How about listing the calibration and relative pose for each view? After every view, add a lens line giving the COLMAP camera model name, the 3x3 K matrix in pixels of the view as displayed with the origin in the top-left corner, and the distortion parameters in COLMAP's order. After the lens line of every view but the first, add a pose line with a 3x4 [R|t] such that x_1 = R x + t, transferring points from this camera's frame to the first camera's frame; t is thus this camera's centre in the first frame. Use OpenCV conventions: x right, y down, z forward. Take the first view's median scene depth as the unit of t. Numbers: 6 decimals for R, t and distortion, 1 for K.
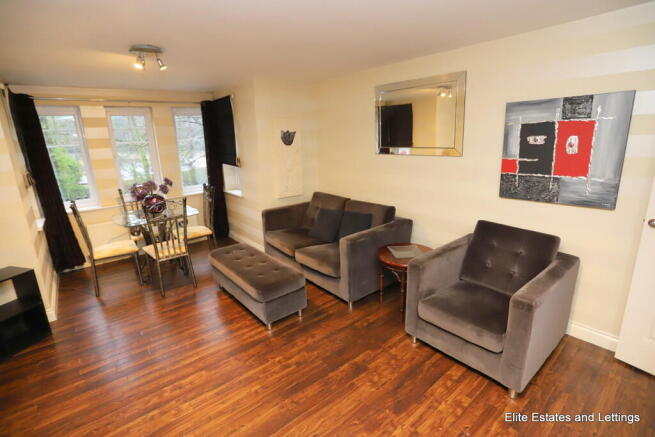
lens RADIAL K [[323.0, 0, 327.5], [0, 323.0, 218.5], [0, 0, 1]] dist [-0.039015, 0.001604]
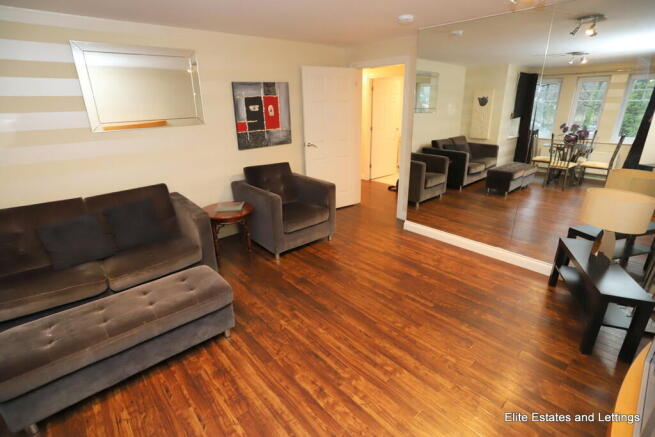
lens RADIAL K [[323.0, 0, 327.5], [0, 323.0, 218.5], [0, 0, 1]] dist [-0.039015, 0.001604]
pose [[-0.058176, -0.311133, 0.948584, -1.078032], [0.259858, 0.912719, 0.315307, -0.160798], [-0.963893, 0.264841, 0.027752, 0.775589]]
